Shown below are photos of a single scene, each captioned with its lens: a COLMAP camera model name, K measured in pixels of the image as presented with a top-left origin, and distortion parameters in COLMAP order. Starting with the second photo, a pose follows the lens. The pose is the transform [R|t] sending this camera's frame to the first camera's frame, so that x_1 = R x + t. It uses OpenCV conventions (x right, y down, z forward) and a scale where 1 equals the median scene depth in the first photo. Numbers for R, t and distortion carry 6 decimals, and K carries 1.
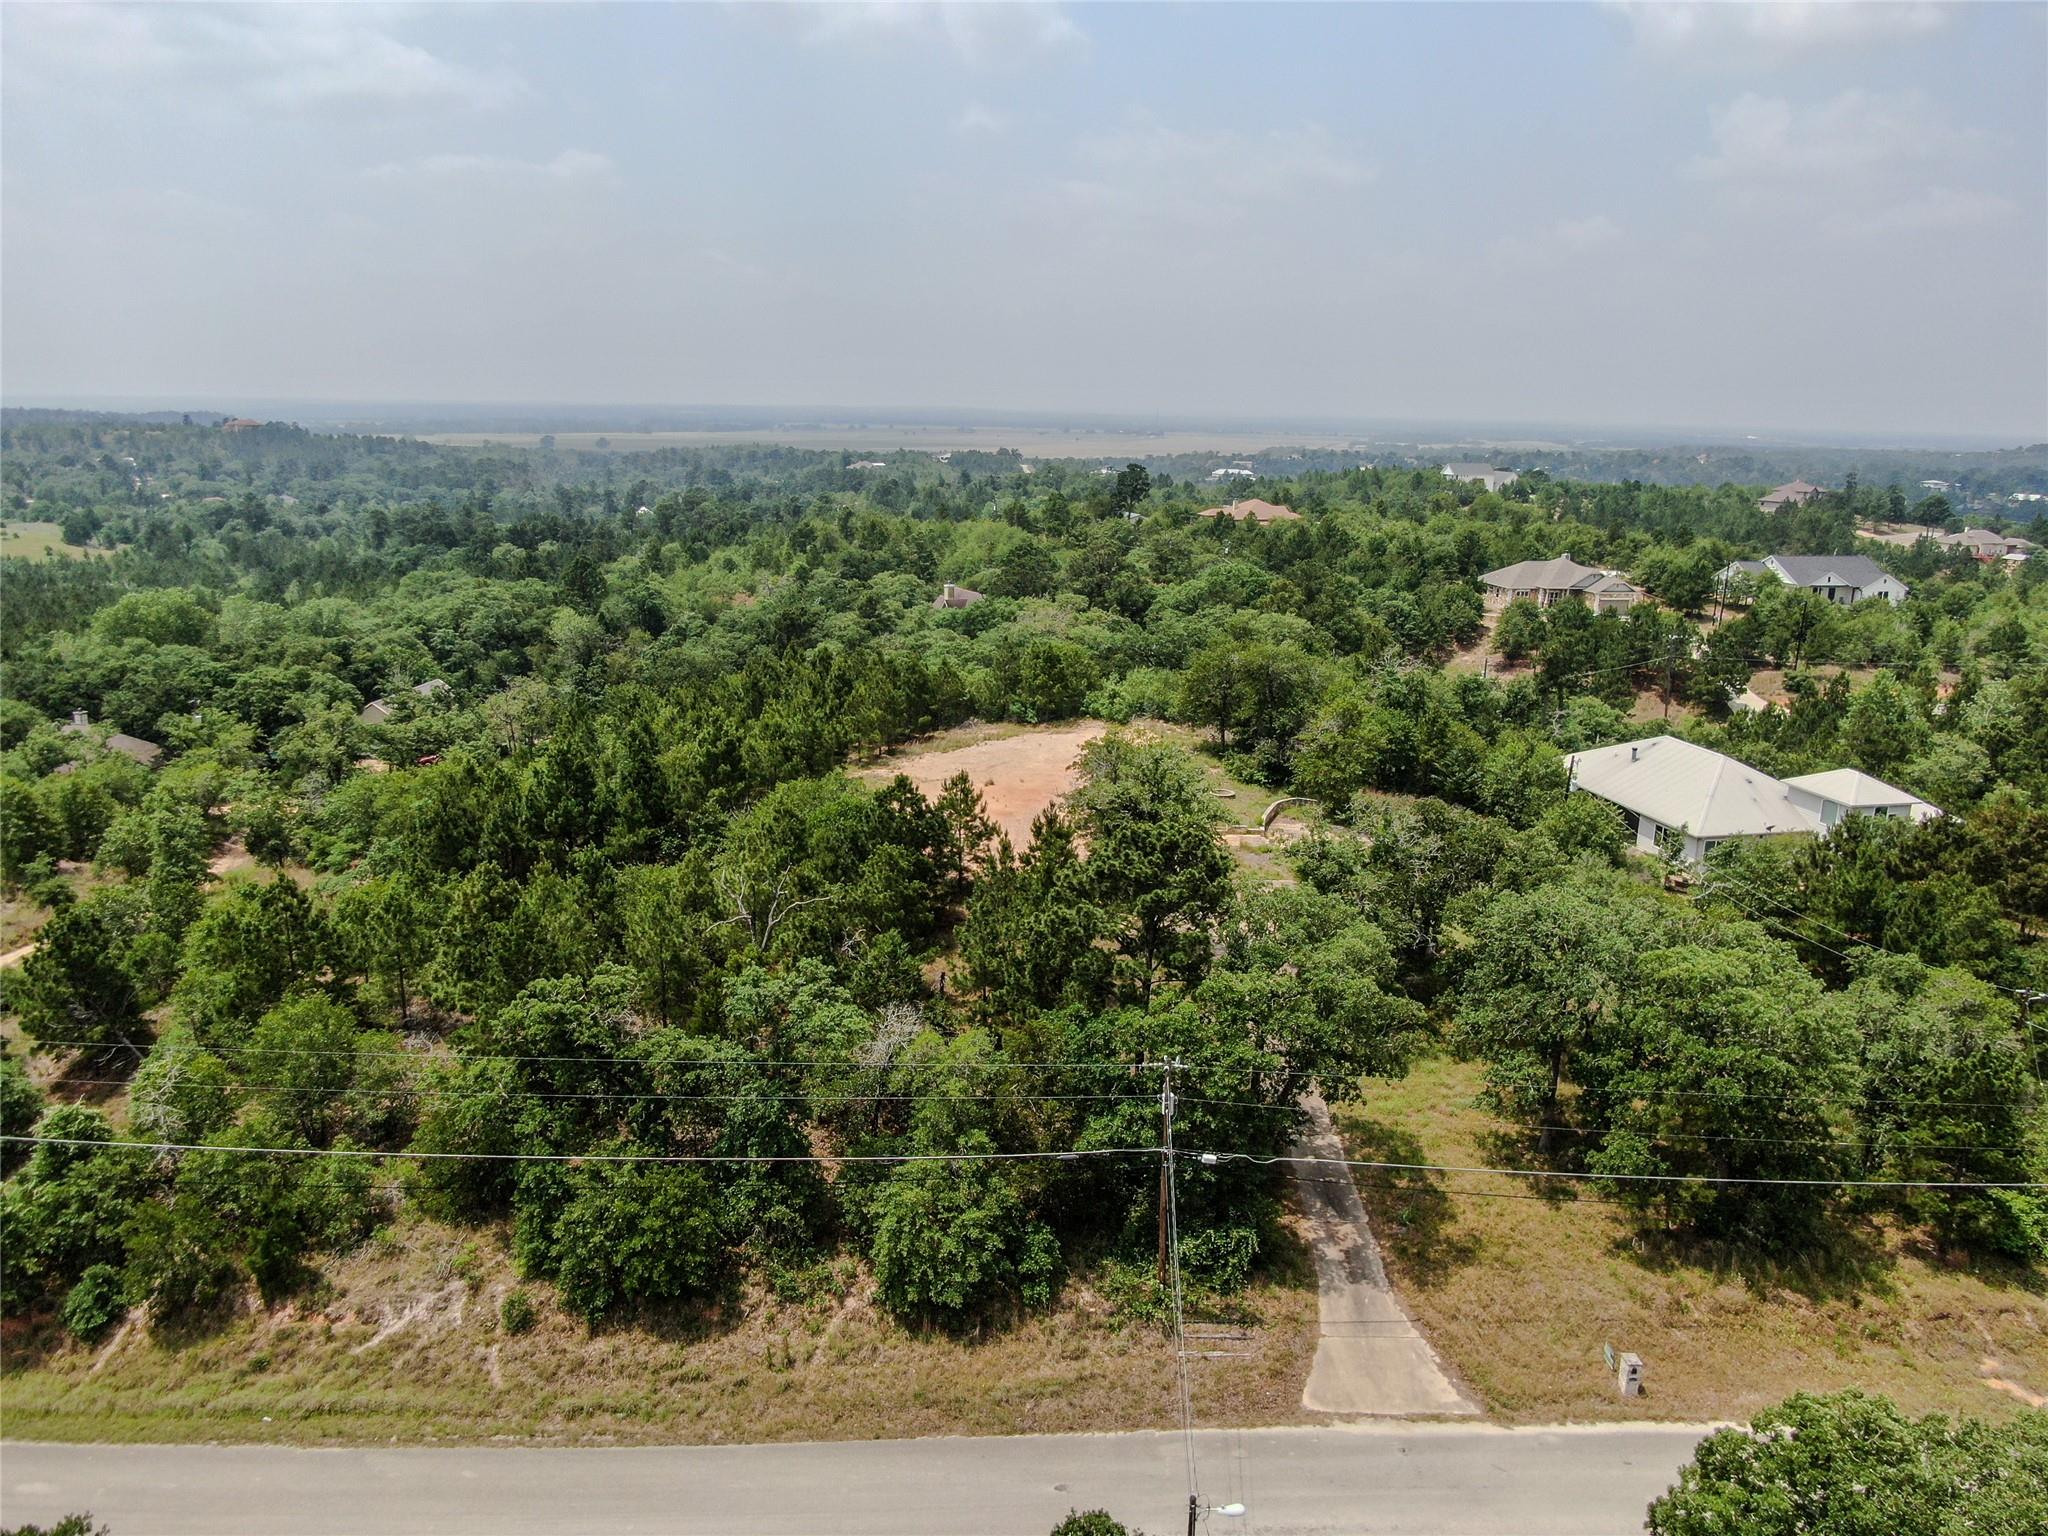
lens RADIAL K [[1469.7, 0, 1031.7], [0, 1469.7, 759.4], [0, 0, 1]] dist [-0.024836, 0.010644]
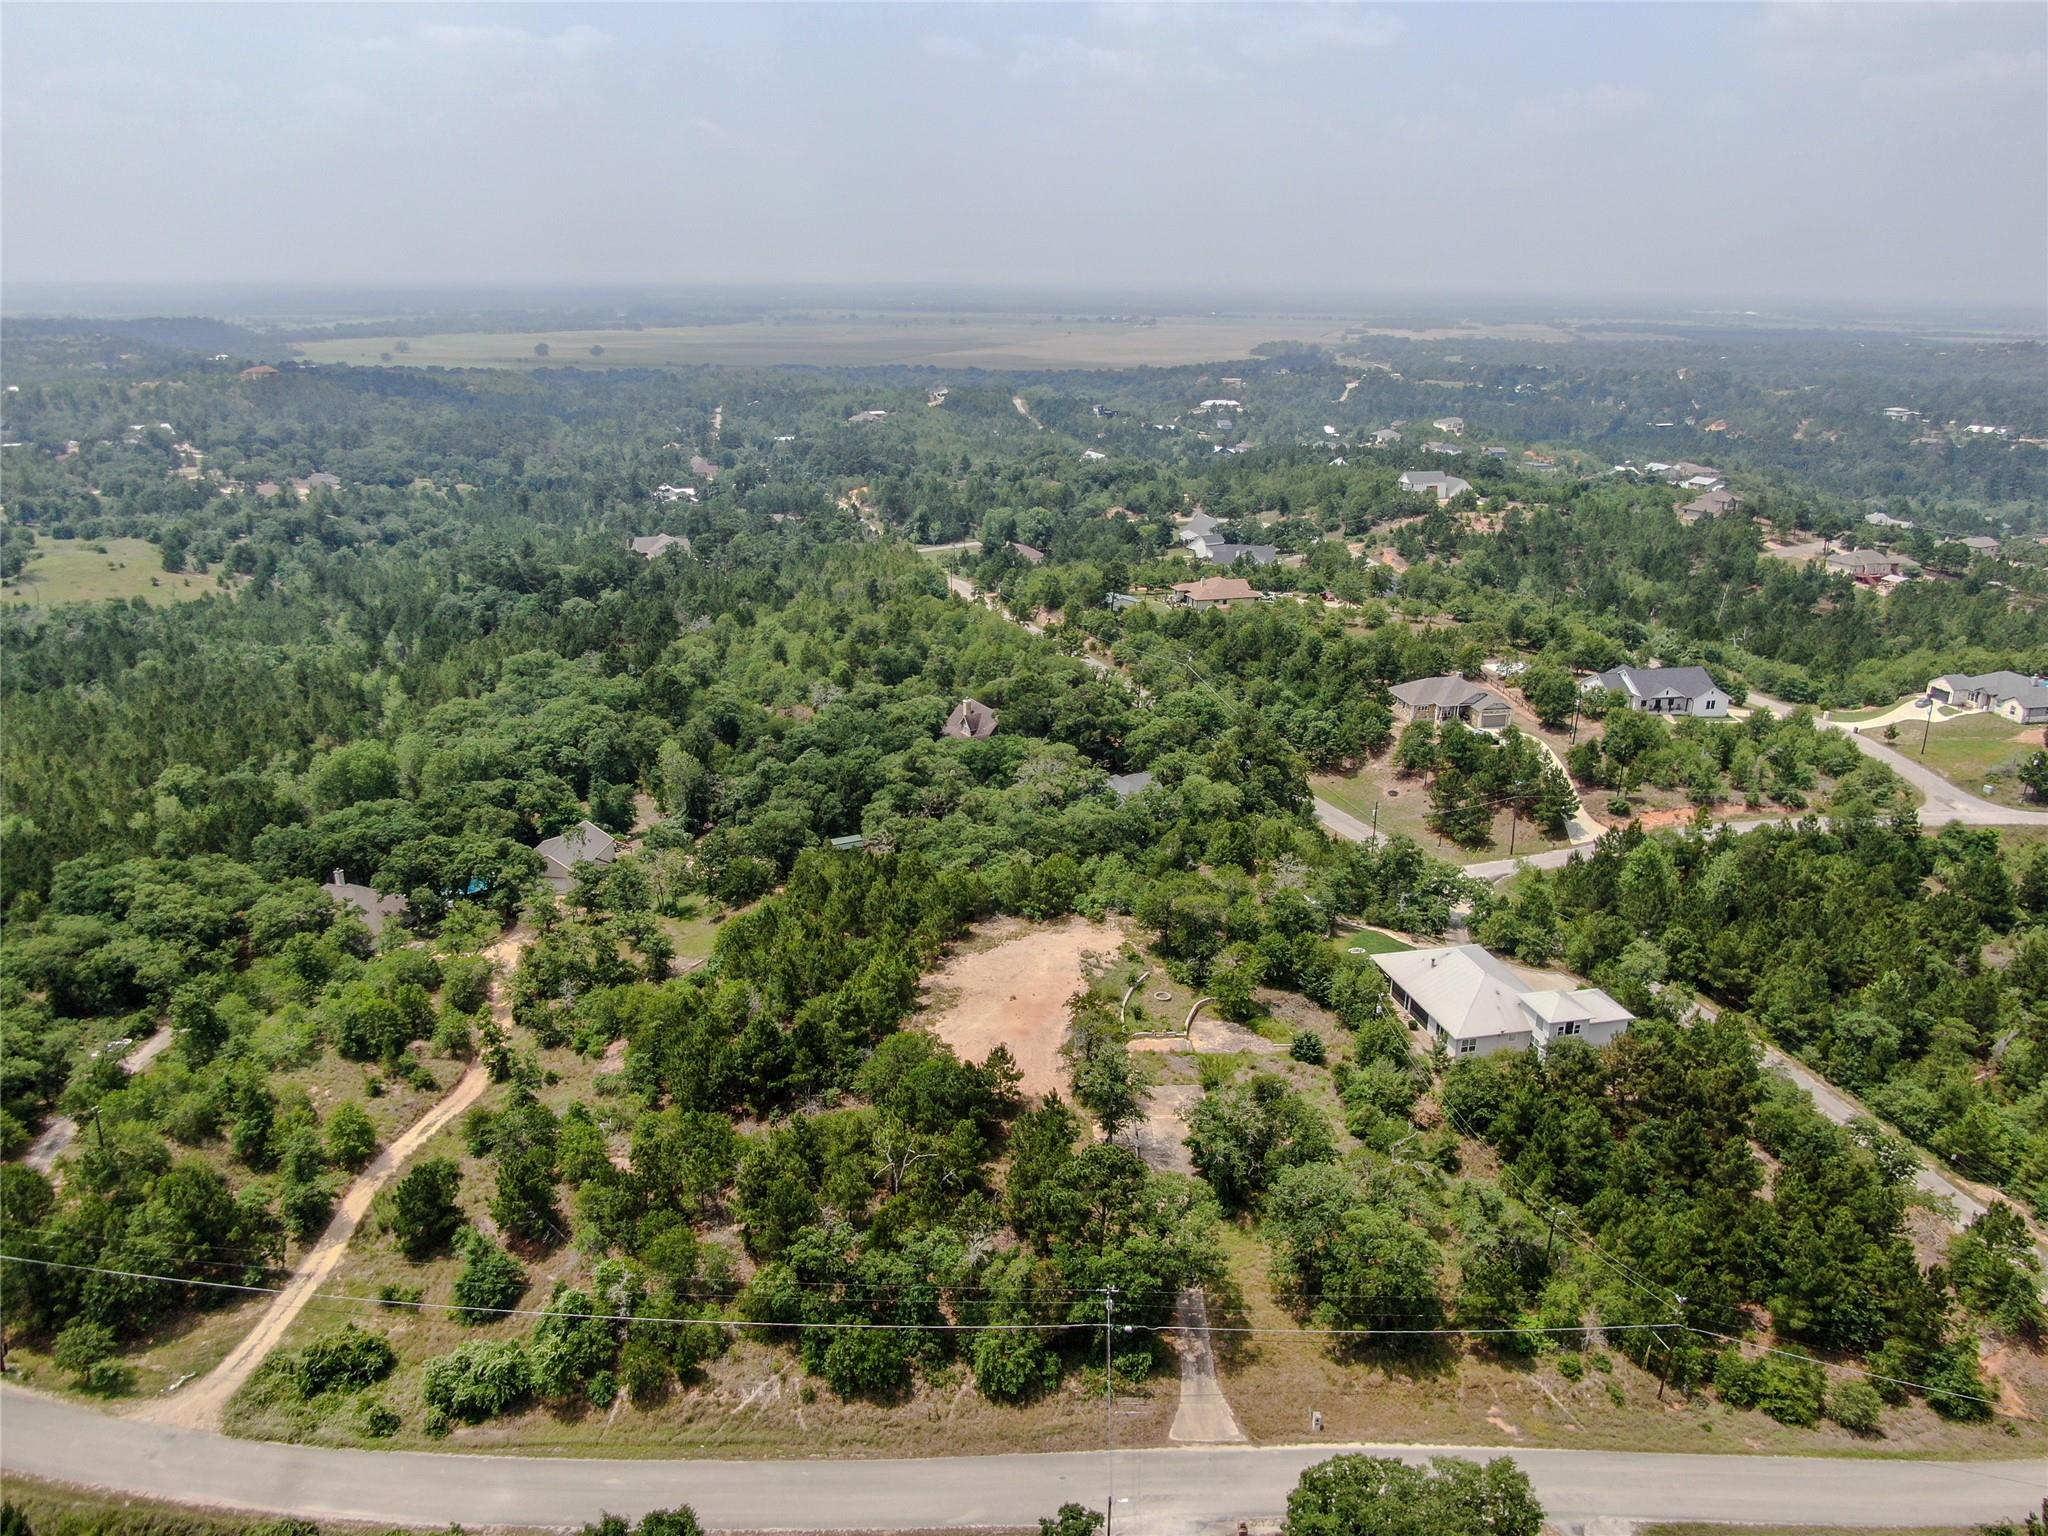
lens RADIAL K [[1469.7, 0, 1036.9], [0, 1469.7, 757.8], [0, 0, 1]] dist [-0.024836, 0.010644]
pose [[0.999941, -0.008521, 0.006751, -0.022342], [0.007952, 0.996738, 0.080310, -0.703387], [-0.007414, -0.080252, 0.996747, -1.041377]]
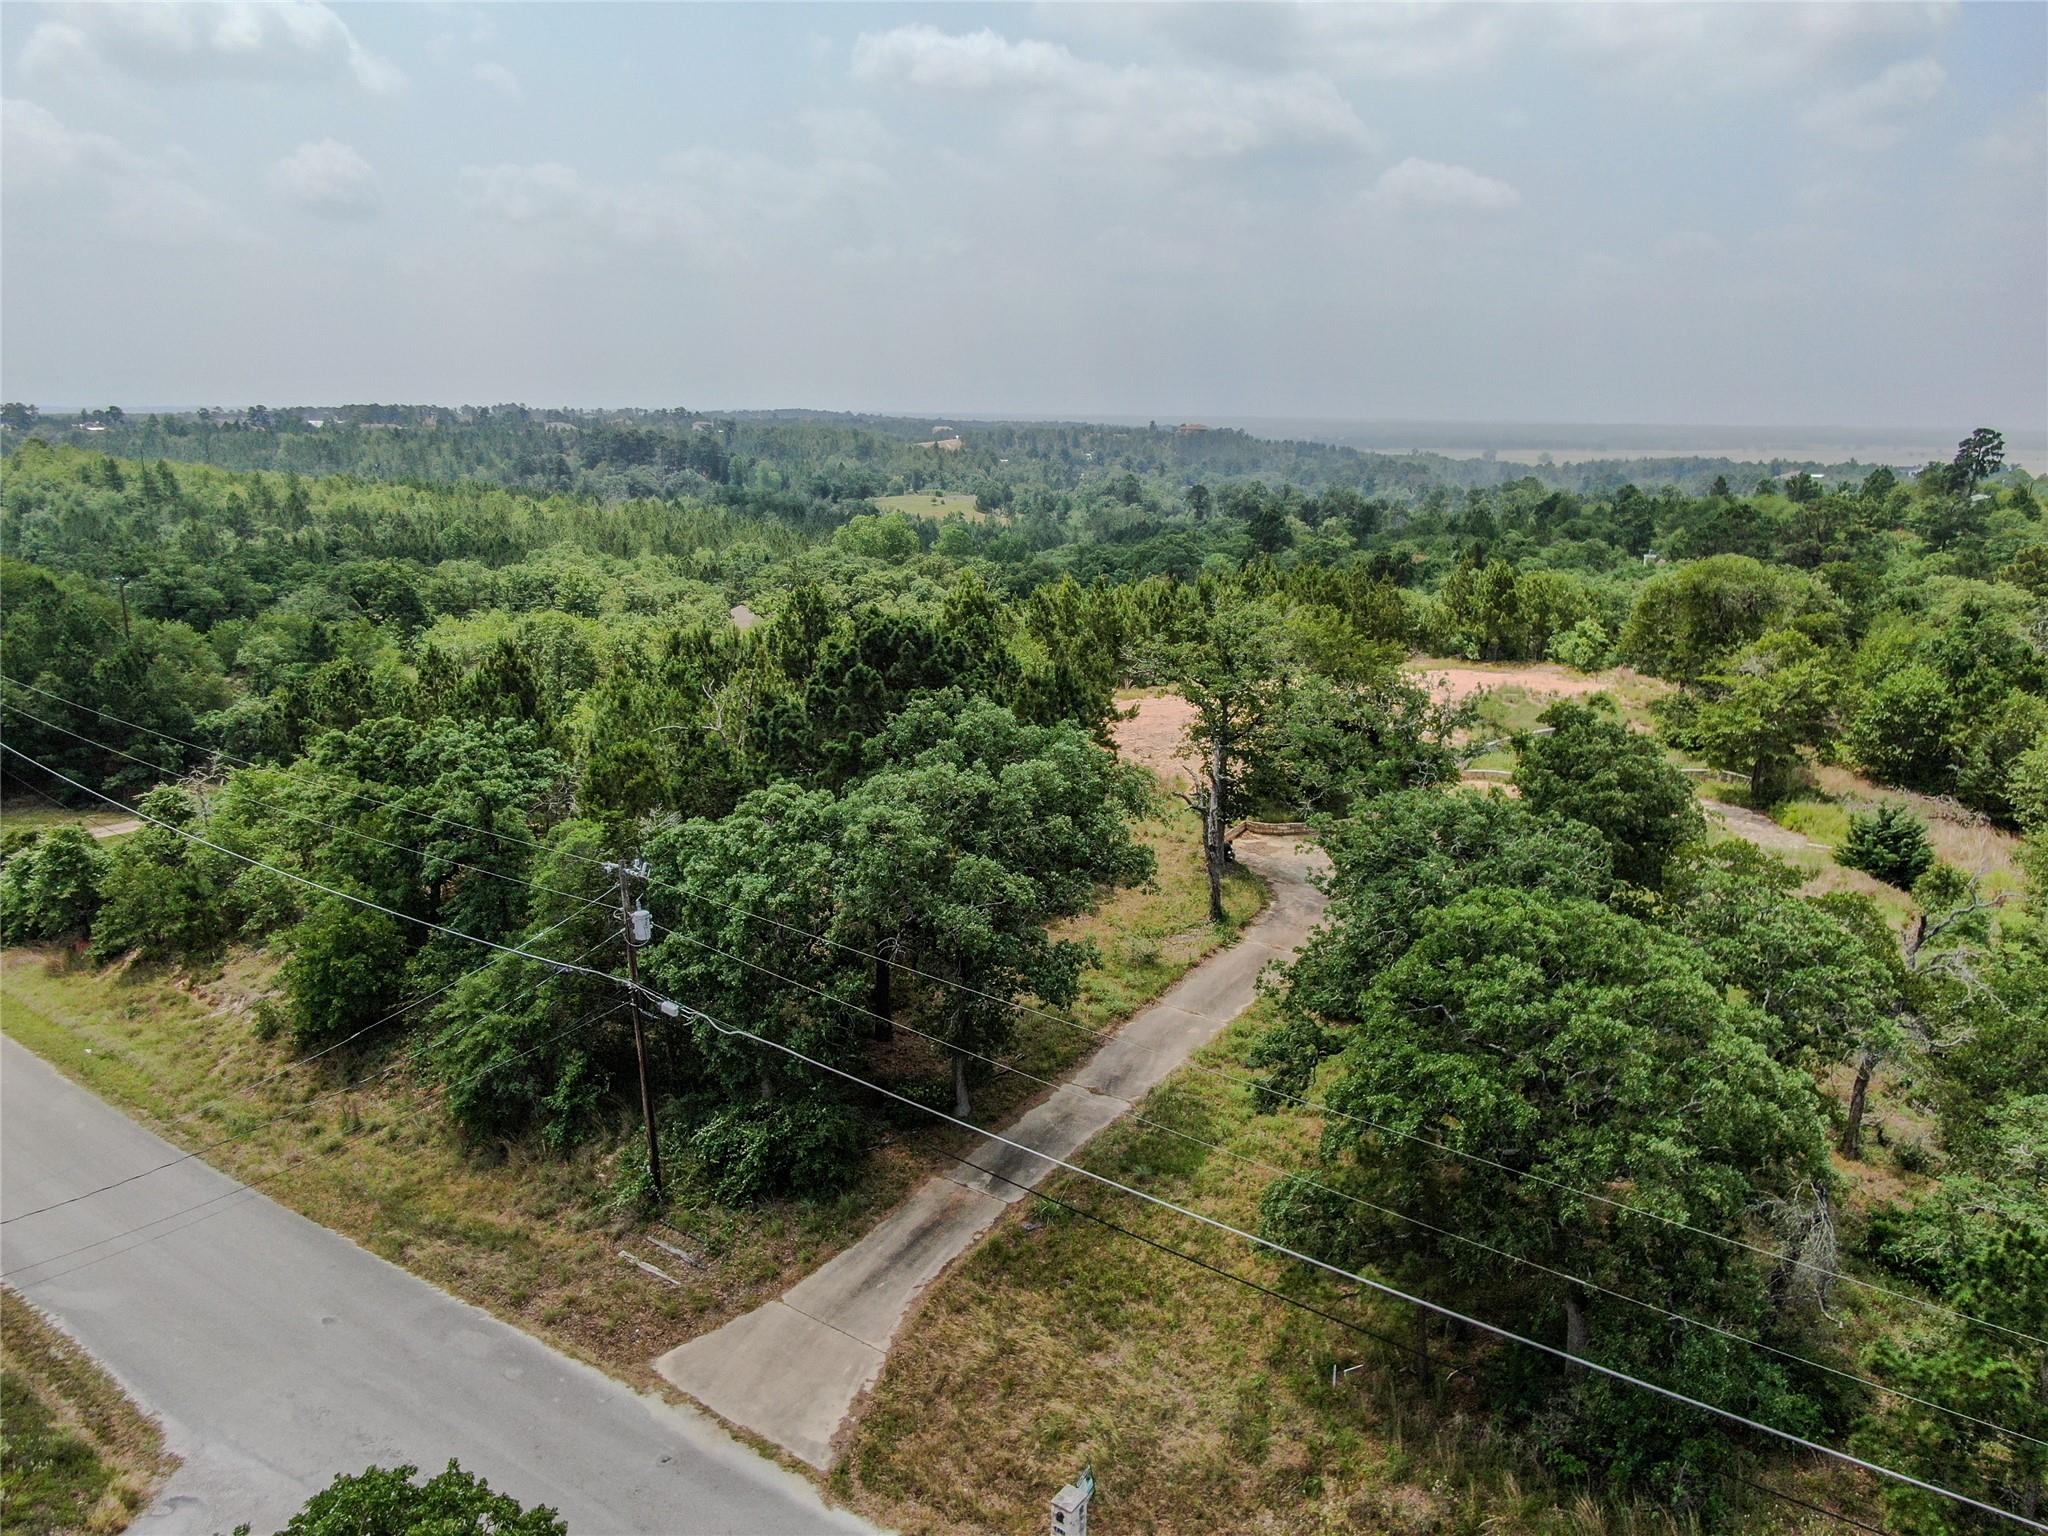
lens RADIAL K [[1469.7, 0, 1019.5], [0, 1469.7, 754.4], [0, 0, 1]] dist [-0.024836, 0.010644]
pose [[0.806738, 0.124931, -0.577552, 0.633421], [-0.134040, 0.990607, 0.027049, 0.090189], [0.575507, 0.055593, 0.815905, 0.443626]]
